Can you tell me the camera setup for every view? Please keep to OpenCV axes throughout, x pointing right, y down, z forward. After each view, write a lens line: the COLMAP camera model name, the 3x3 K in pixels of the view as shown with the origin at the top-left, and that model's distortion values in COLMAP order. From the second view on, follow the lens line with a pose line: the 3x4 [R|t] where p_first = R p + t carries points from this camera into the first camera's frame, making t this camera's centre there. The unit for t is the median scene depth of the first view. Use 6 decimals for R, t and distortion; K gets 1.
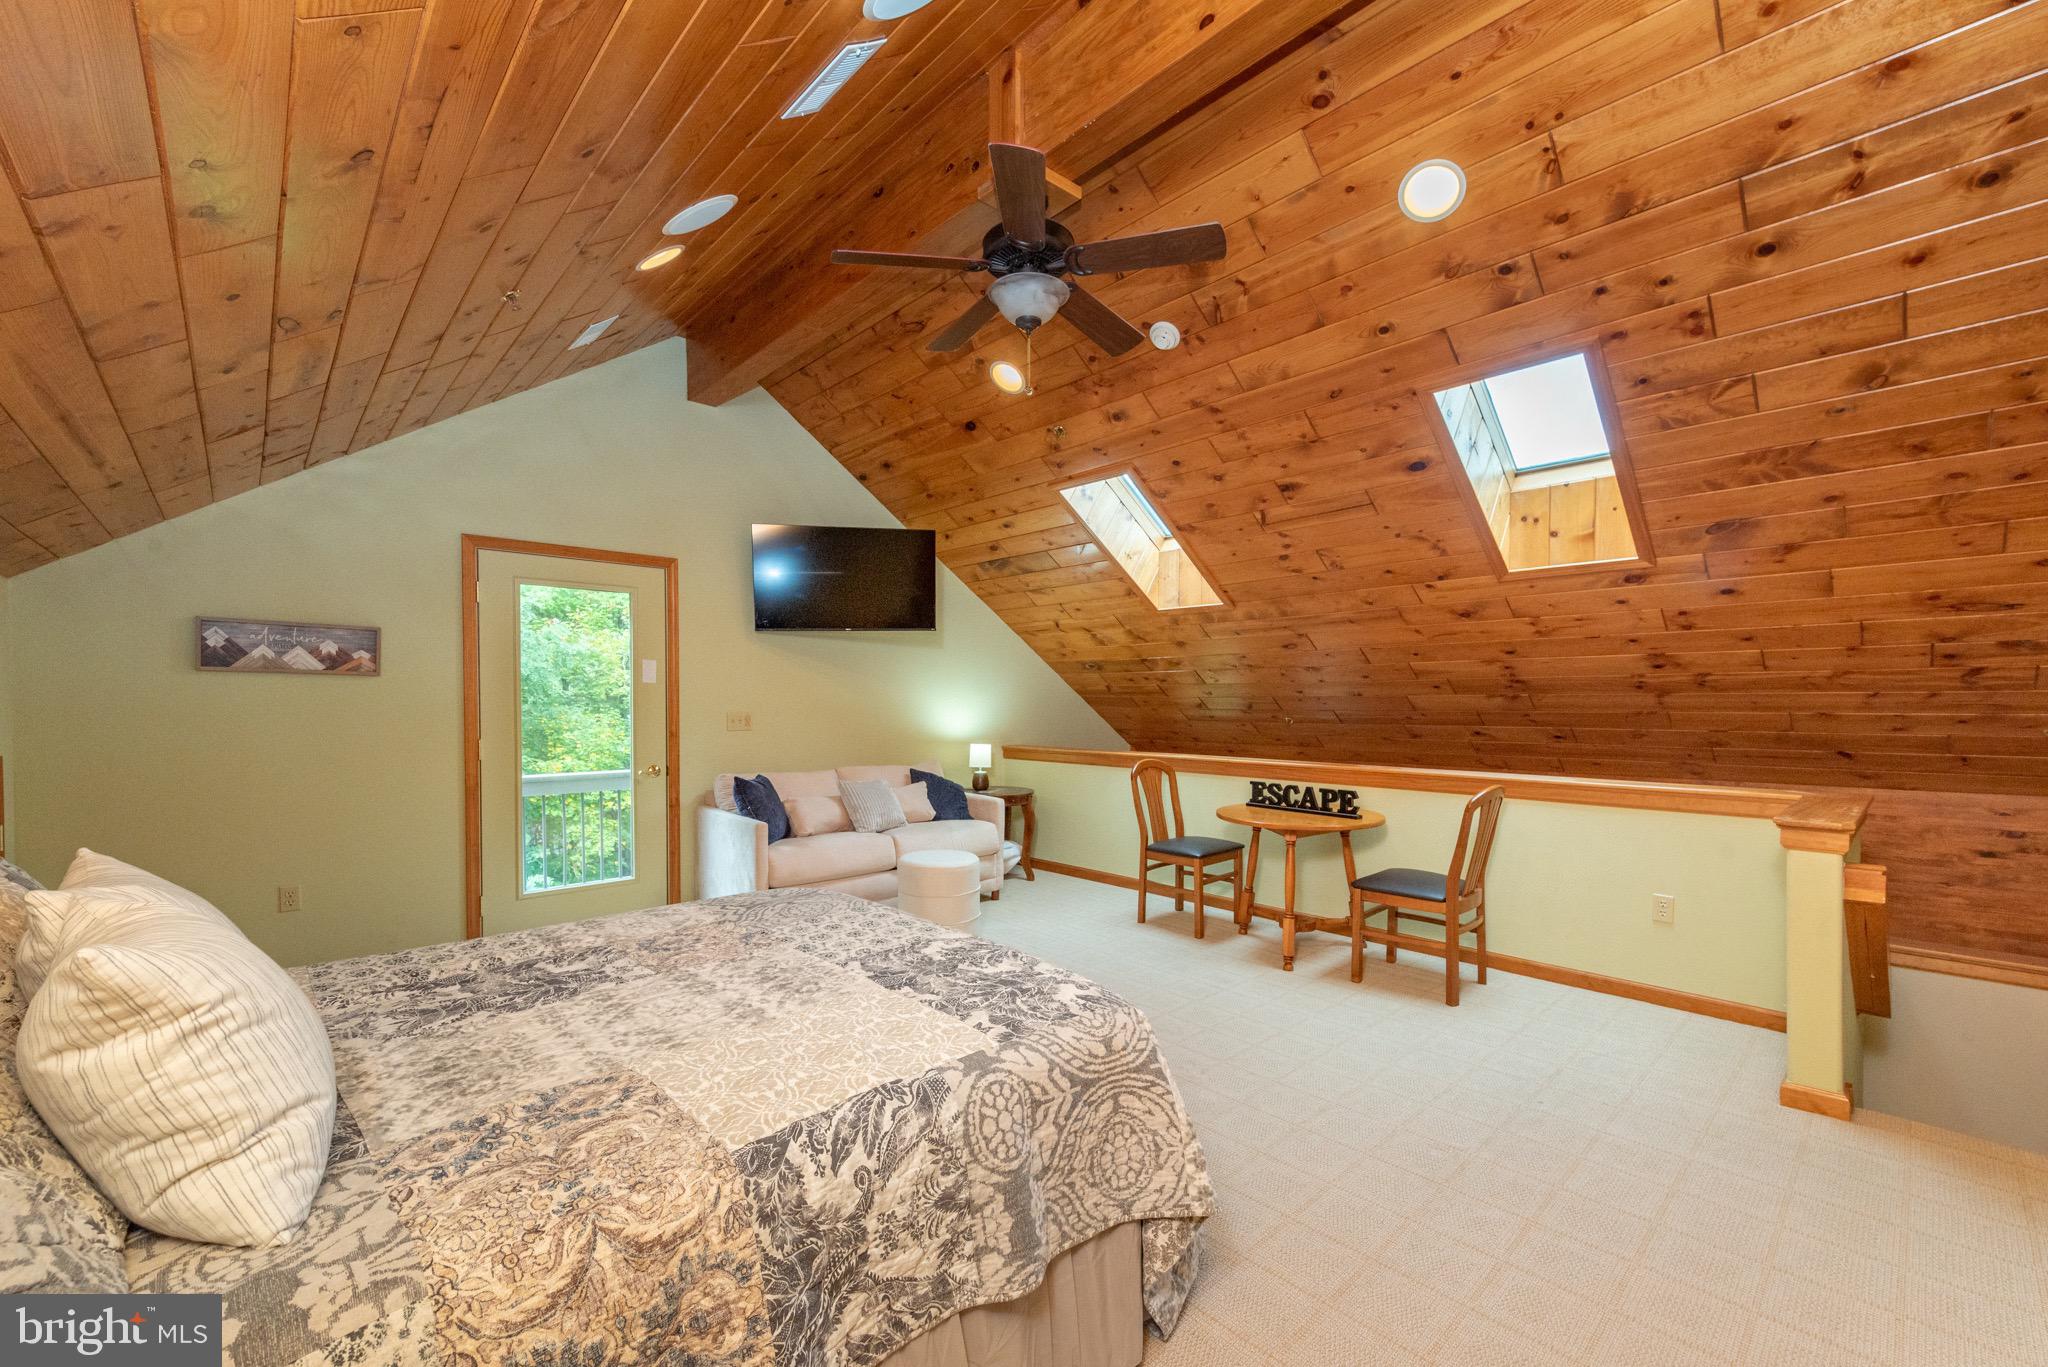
lens RADIAL K [[828.3, 0, 1018.8], [0, 828.3, 713.0], [0, 0, 1]] dist [0.000883, 0.000024]
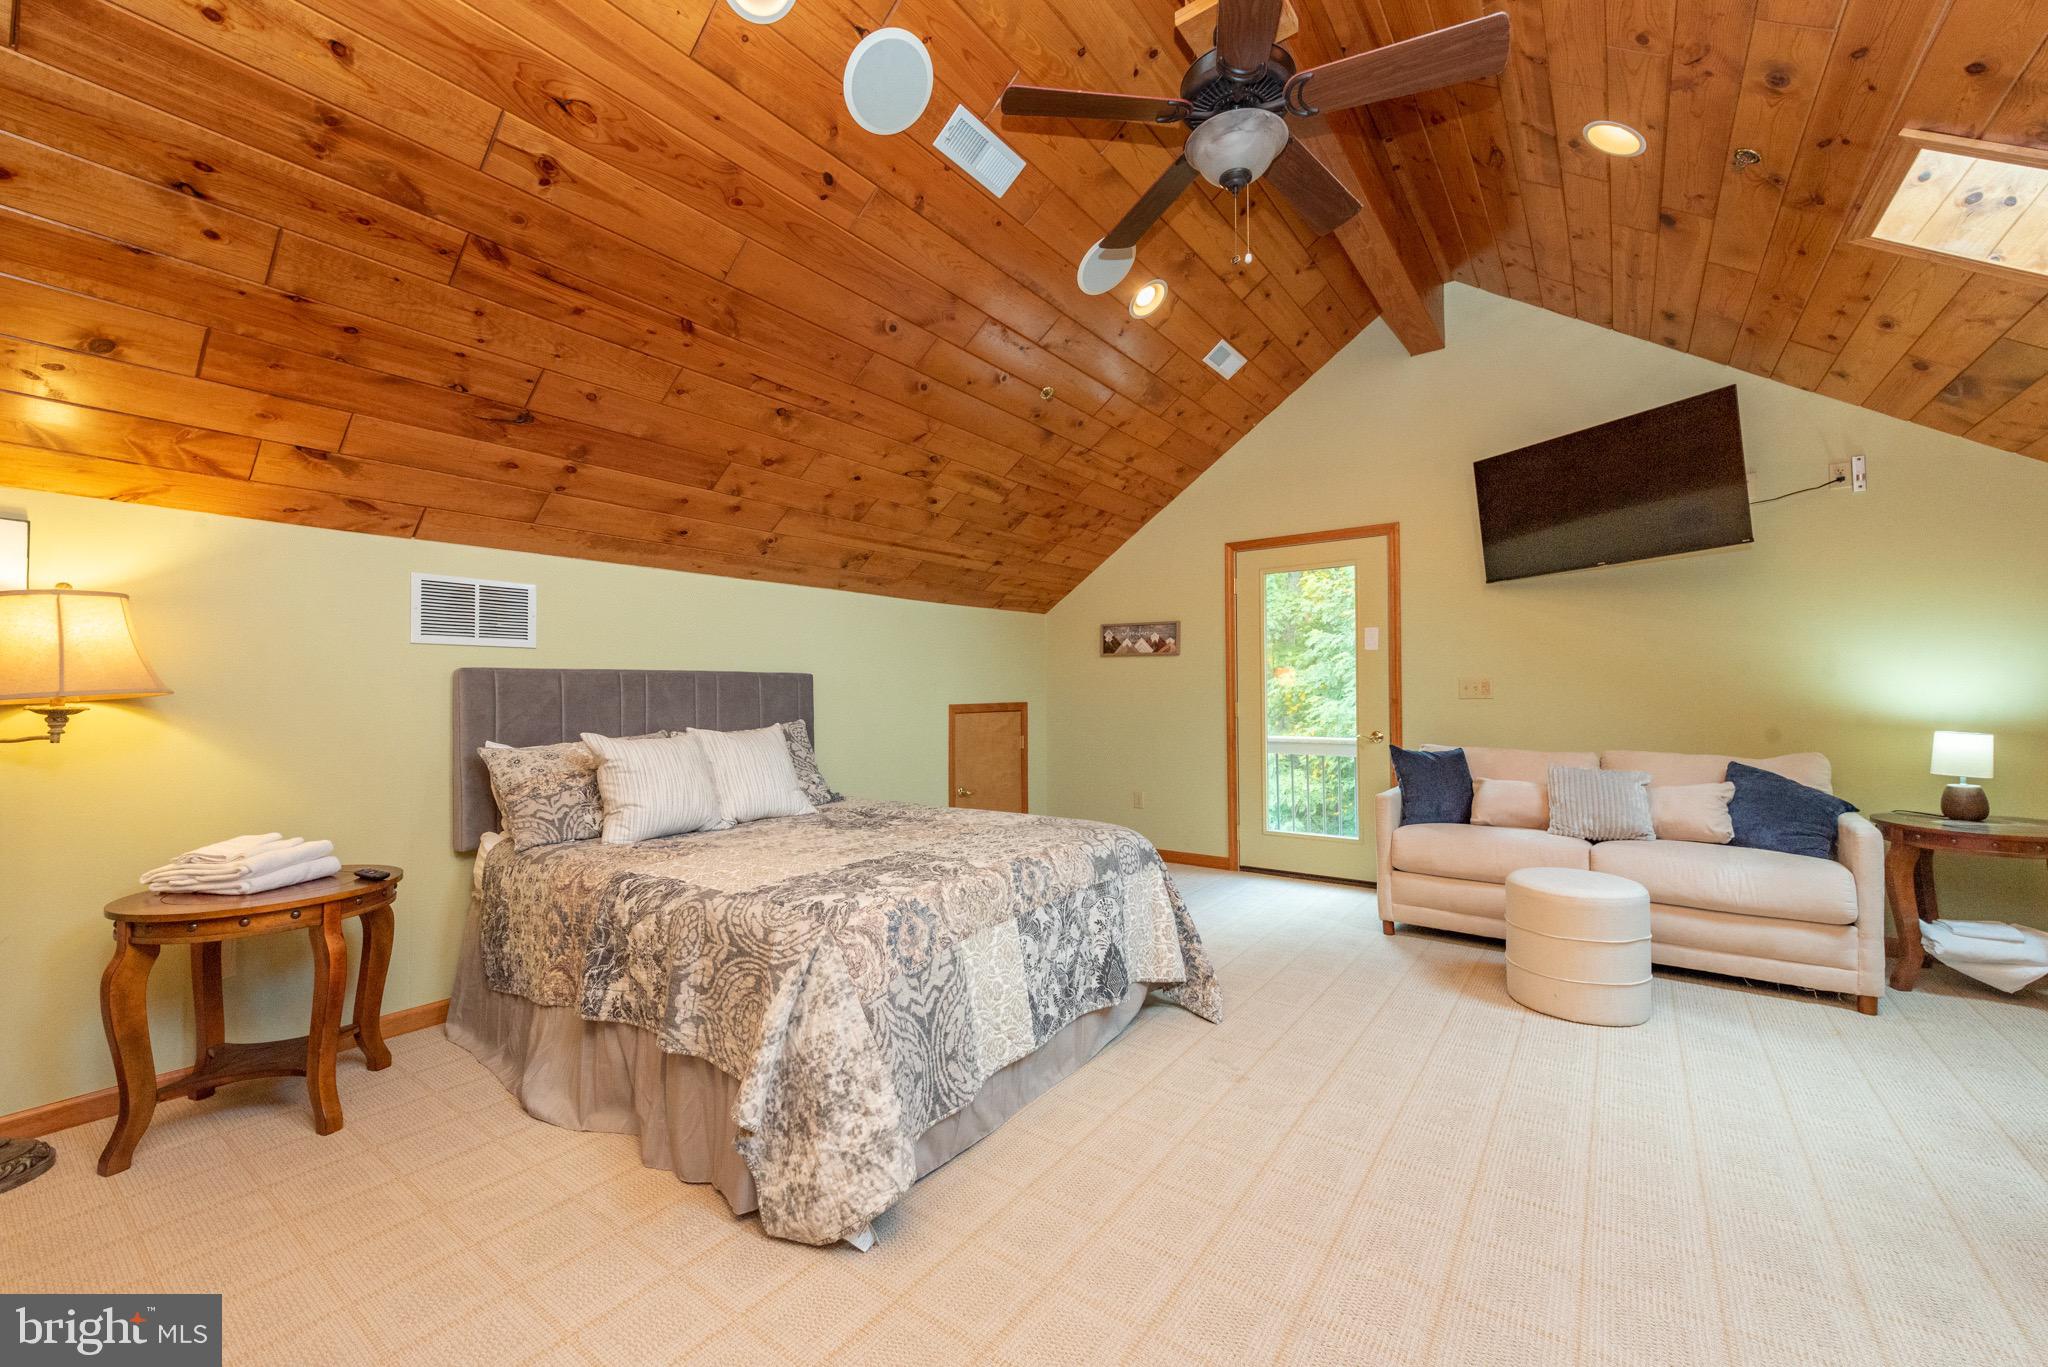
lens RADIAL K [[810.7, 0, 1026.0], [0, 810.7, 675.4], [0, 0, 1]] dist [0.003033, 0.000211]
pose [[0.190511, -0.024306, -0.981384, 0.575078], [-0.006662, 0.999638, -0.026051, 0.030171], [0.981662, 0.011501, 0.190281, 0.505218]]
